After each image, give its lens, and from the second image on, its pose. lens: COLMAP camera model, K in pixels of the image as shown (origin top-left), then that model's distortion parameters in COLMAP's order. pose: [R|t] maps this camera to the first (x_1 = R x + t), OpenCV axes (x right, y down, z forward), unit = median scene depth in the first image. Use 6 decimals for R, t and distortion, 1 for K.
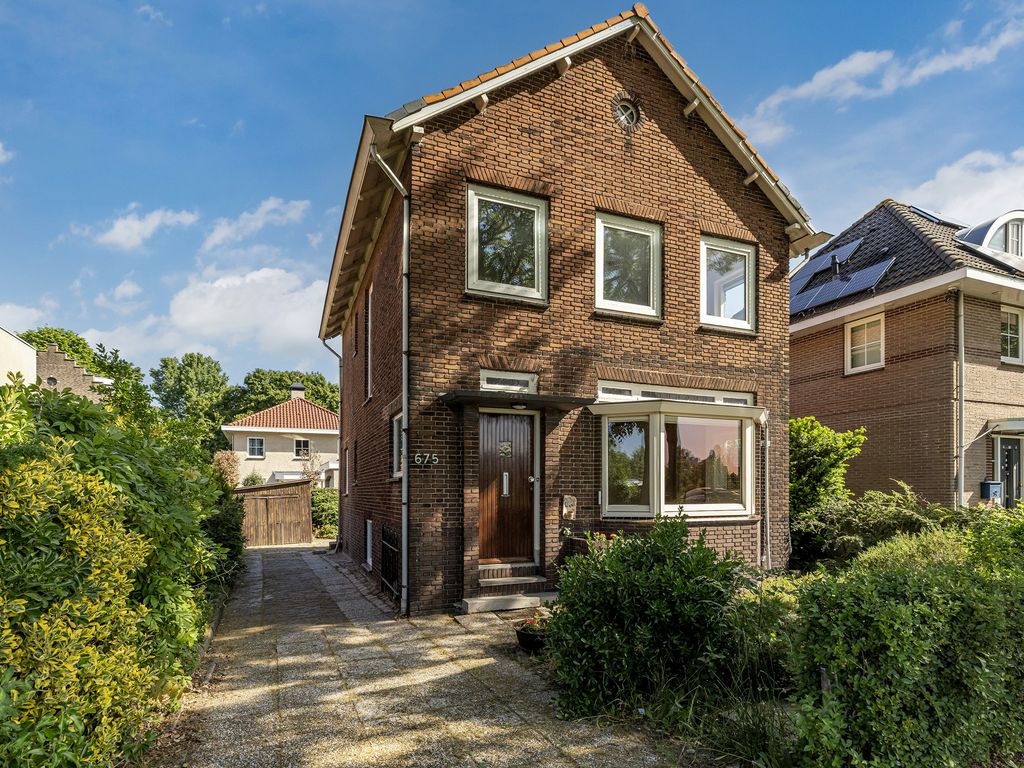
lens RADIAL K [[585.0, 0, 547.2], [0, 585.0, 484.4], [0, 0, 1]] dist [0.002257, -0.003412]
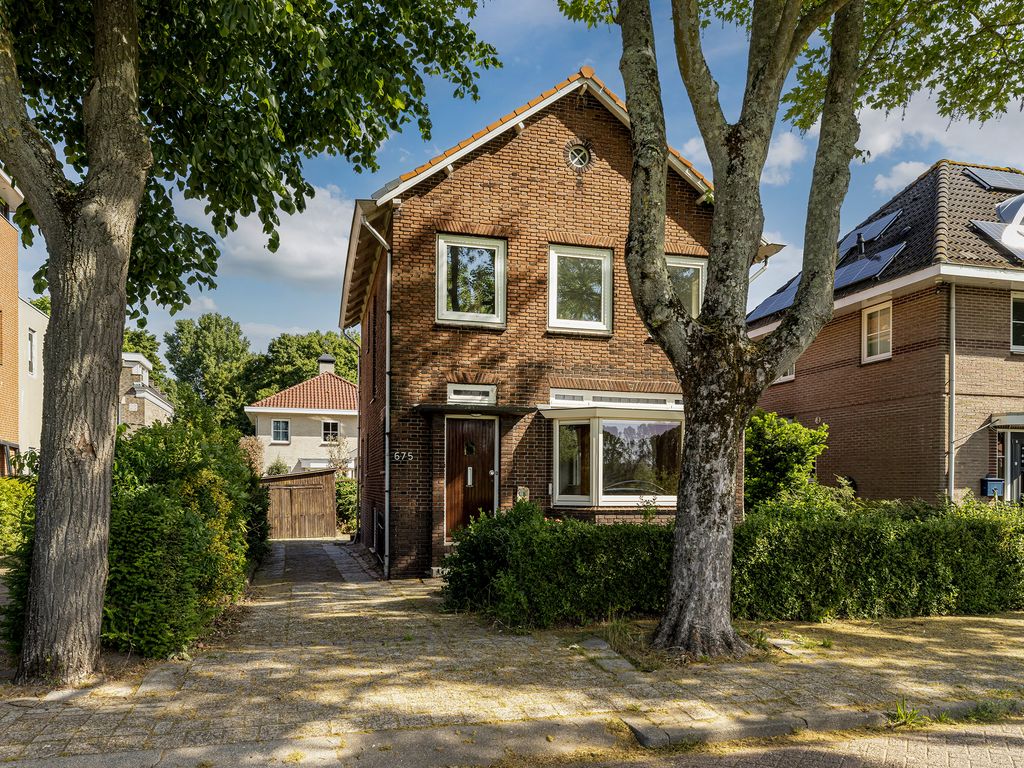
lens RADIAL K [[787.9, 0, 507.0], [0, 787.9, 488.2], [0, 0, 1]] dist [-0.002966, 0.007850]
pose [[0.983402, 0.012135, -0.181033, 0.277054], [-0.009209, 0.999813, 0.016997, -0.004476], [0.181206, -0.015048, 0.983330, -0.549371]]
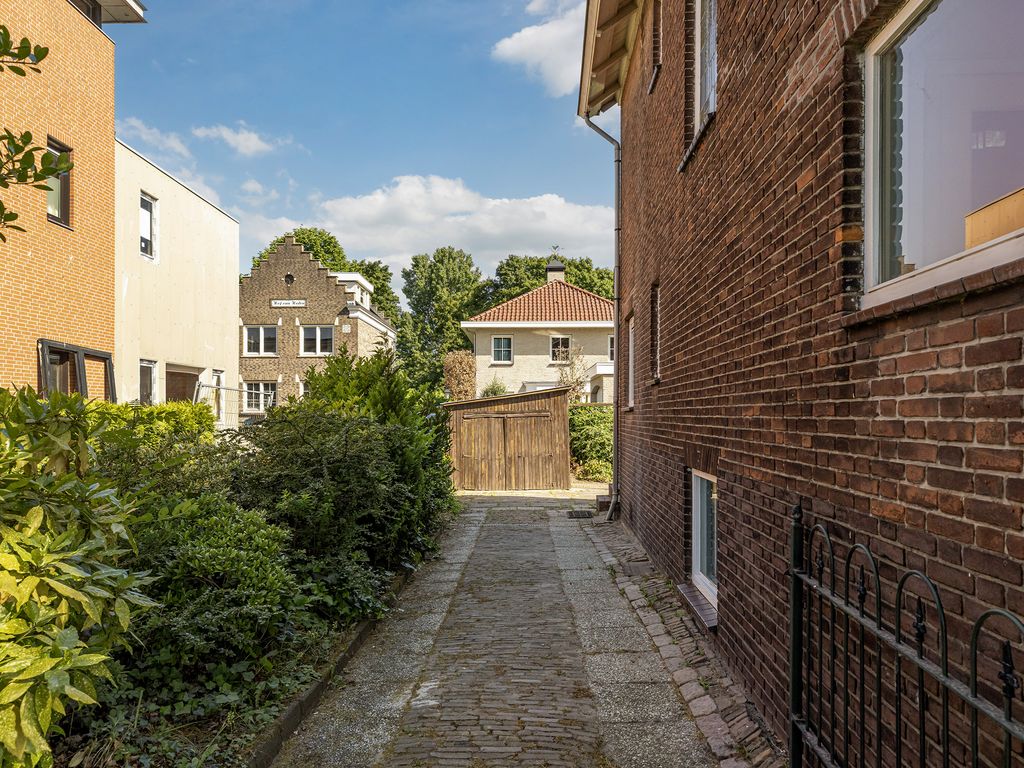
lens RADIAL K [[780.7, 0, 482.4], [0, 780.7, 420.6], [0, 0, 1]] dist [-0.054795, -0.002635]
pose [[0.876669, 0.010735, -0.480974, -0.284793], [-0.000258, 0.999761, 0.021845, 0.028385], [0.481094, -0.019027, 0.876463, 0.761584]]
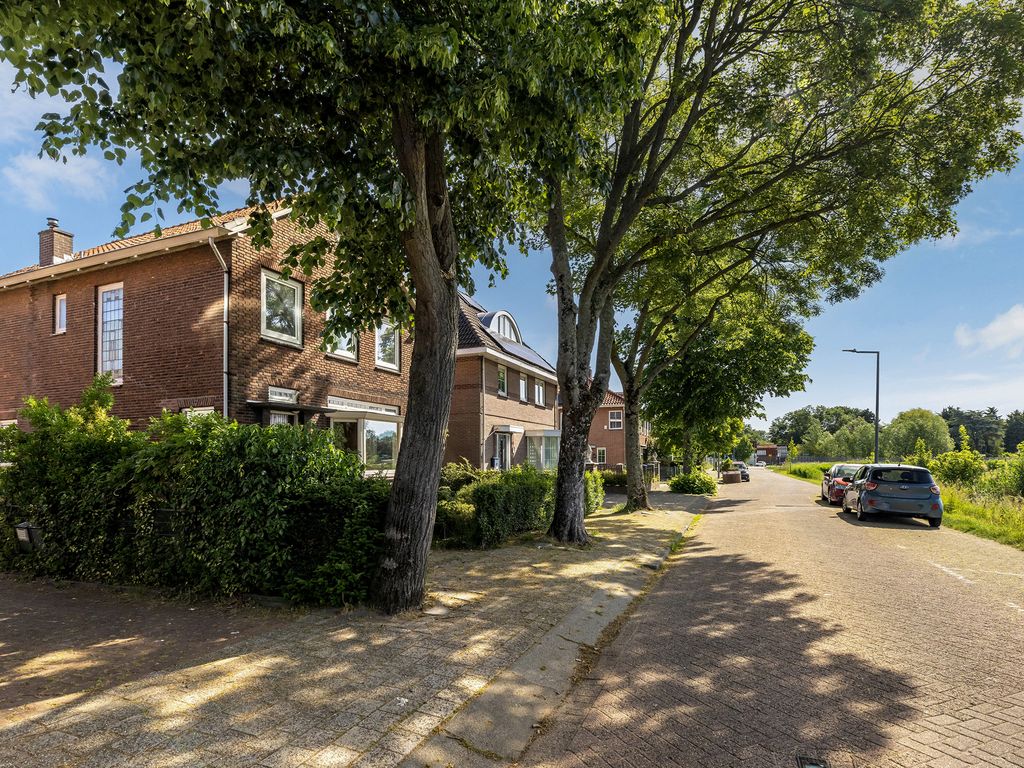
lens RADIAL K [[559.6, 0, 511.9], [0, 559.6, 459.7], [0, 0, 1]] dist [0.001386, 0.000117]
pose [[0.734808, 0.003772, 0.678264, -0.580126], [-0.009003, 0.999951, 0.004194, -0.008102], [-0.678215, -0.009188, 0.734806, -0.503302]]
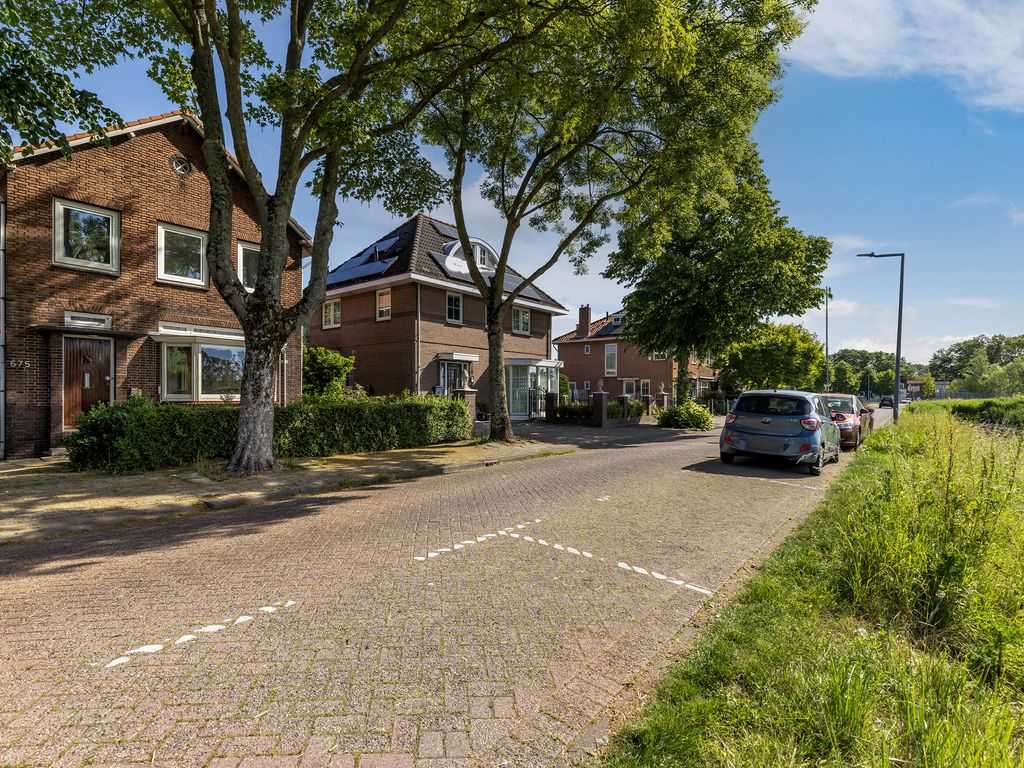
lens RADIAL K [[527.7, 0, 533.2], [0, 527.7, 398.4], [0, 0, 1]] dist [-0.001074, 0.001509]
pose [[0.885672, 0.006562, 0.464266, 0.324484], [-0.013761, 0.999832, 0.012121, 0.012488], [-0.464108, -0.017123, 0.885613, -0.833635]]
